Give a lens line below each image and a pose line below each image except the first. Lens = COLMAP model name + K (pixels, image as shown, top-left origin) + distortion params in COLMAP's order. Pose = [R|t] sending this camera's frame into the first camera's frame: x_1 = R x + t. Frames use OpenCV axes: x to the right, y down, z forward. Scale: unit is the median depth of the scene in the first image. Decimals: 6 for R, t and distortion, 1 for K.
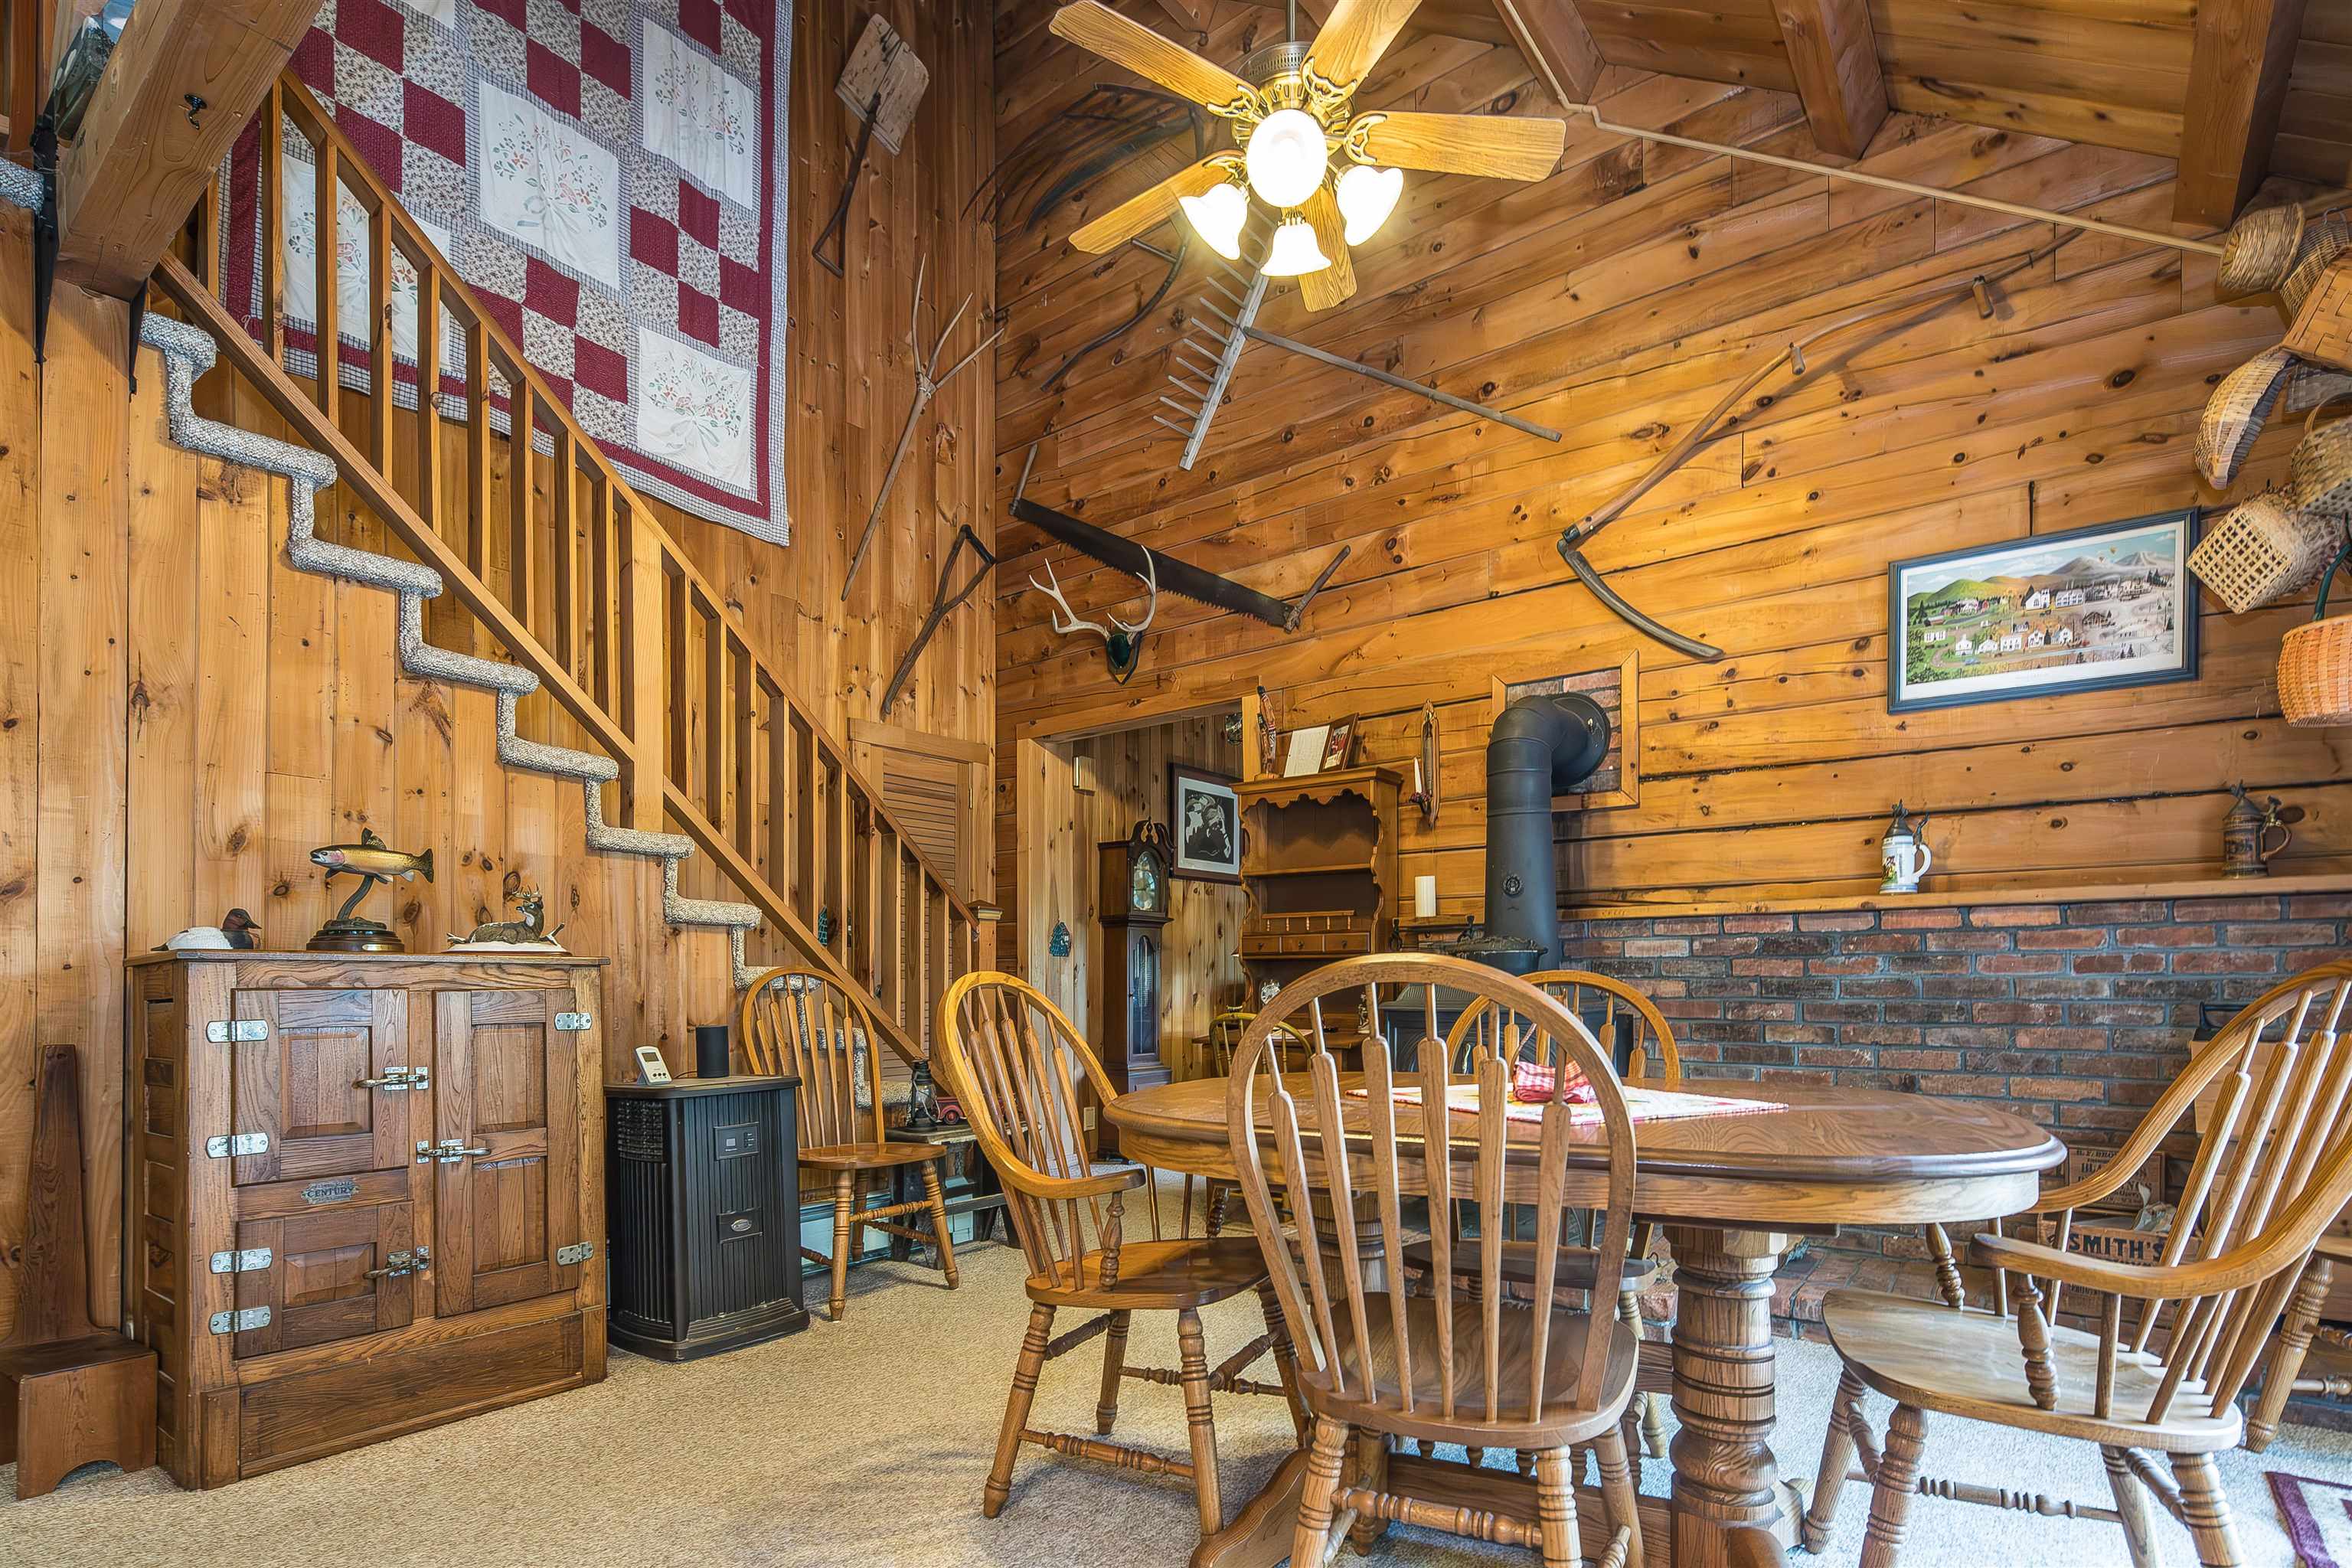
lens RADIAL K [[1171.7, 0, 1175.7], [0, 1171.7, 988.5], [0, 0, 1]] dist [0.000890, -0.000539]
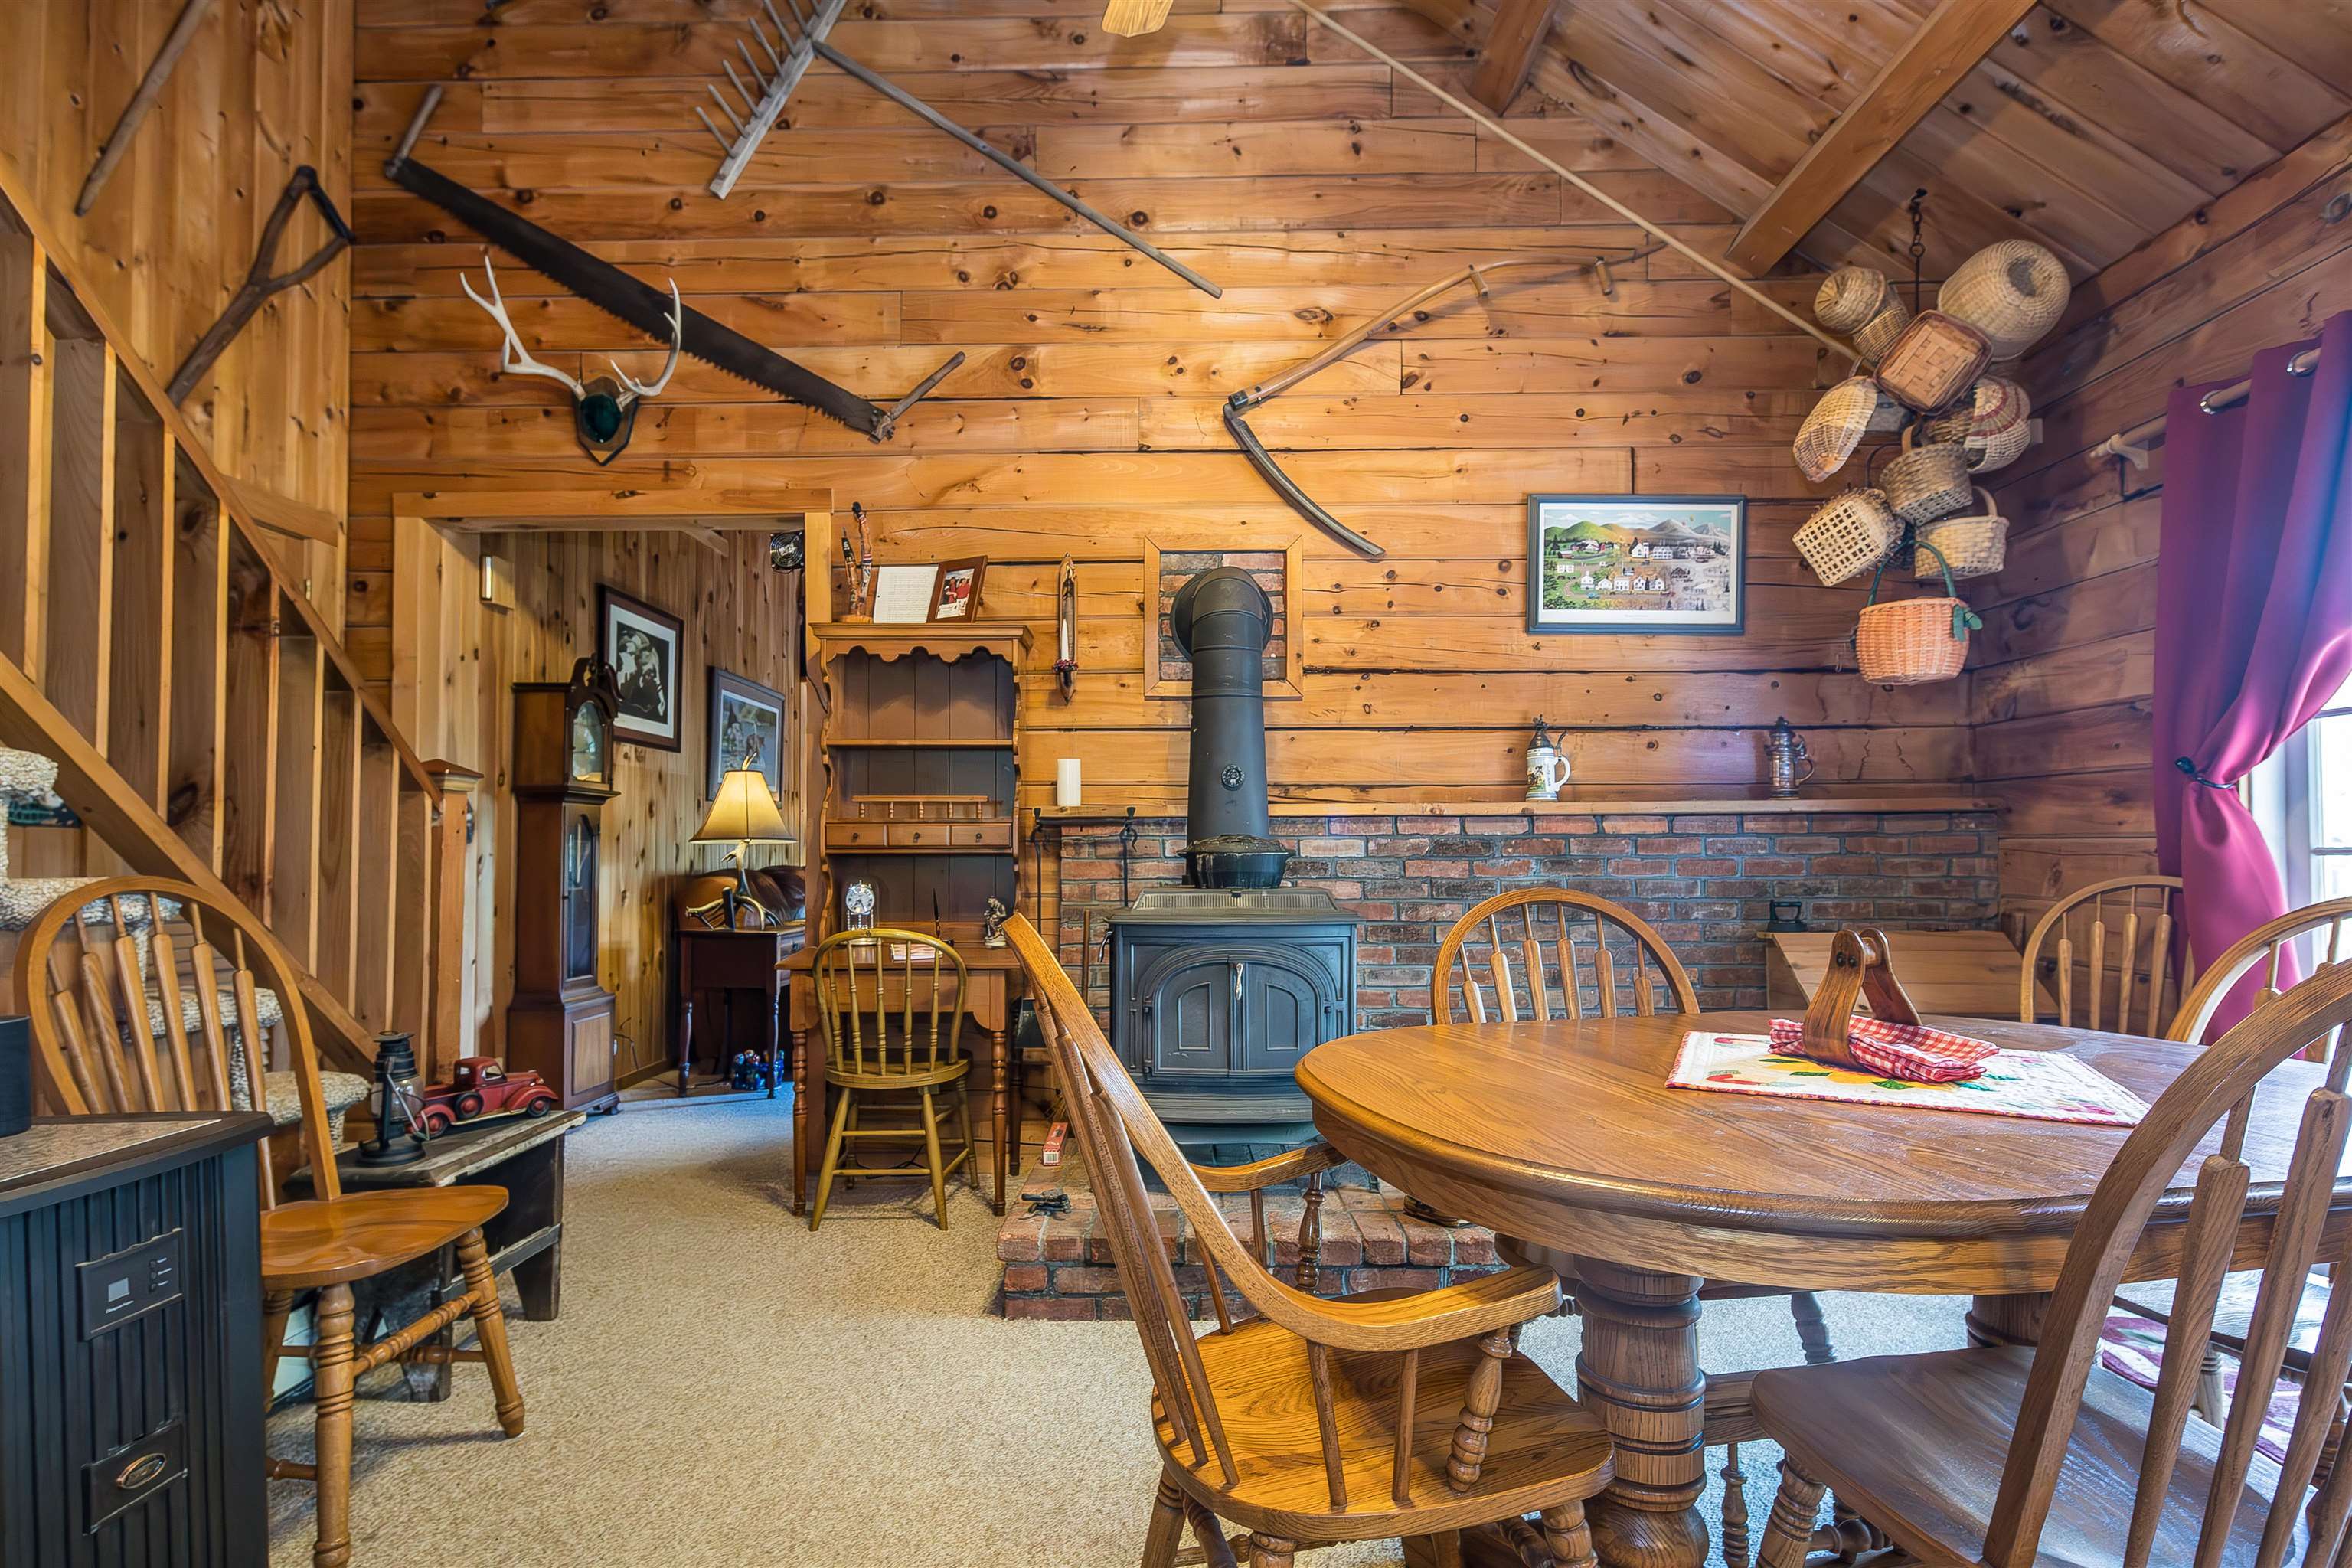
lens RADIAL K [[1151.1, 0, 1172.6], [0, 1151.1, 831.6], [0, 0, 1]] dist [0.006136, -0.001708]
pose [[0.796191, 0.013021, 0.604905, -0.262904], [0.003416, 0.999656, -0.026014, -0.023430], [-0.605036, 0.022779, 0.795872, 0.324909]]
